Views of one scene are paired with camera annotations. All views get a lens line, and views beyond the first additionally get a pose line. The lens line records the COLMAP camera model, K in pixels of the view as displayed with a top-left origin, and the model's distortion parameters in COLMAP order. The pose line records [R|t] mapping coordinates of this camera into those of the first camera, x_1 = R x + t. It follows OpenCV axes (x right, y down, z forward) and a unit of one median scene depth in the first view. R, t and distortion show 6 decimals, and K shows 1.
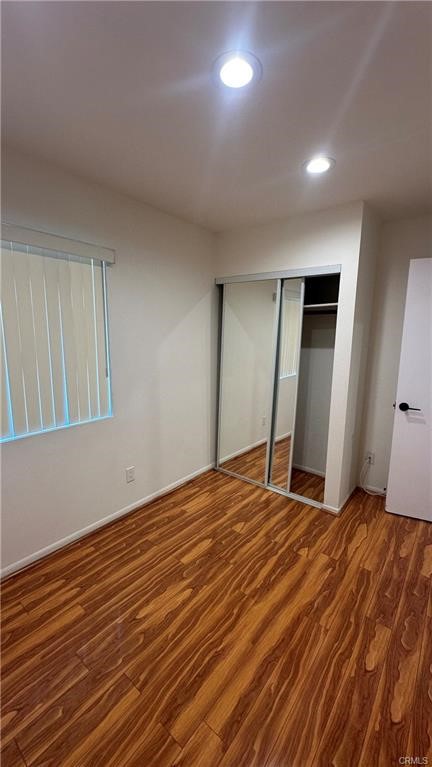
lens RADIAL K [[307.6, 0, 215.0], [0, 307.6, 383.7], [0, 0, 1]] dist [-0.000094, 0.000356]
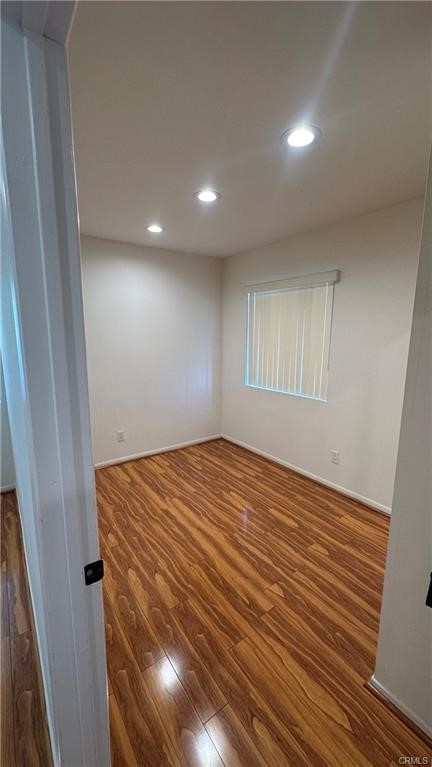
lens RADIAL K [[307.6, 0, 215.4], [0, 307.6, 383.6], [0, 0, 1]] dist [-0.000094, 0.000356]
pose [[-0.270350, 0.150073, -0.950993, 1.190401], [-0.158178, 0.967430, 0.197634, -0.173691], [0.949679, 0.203857, -0.237807, 1.028415]]
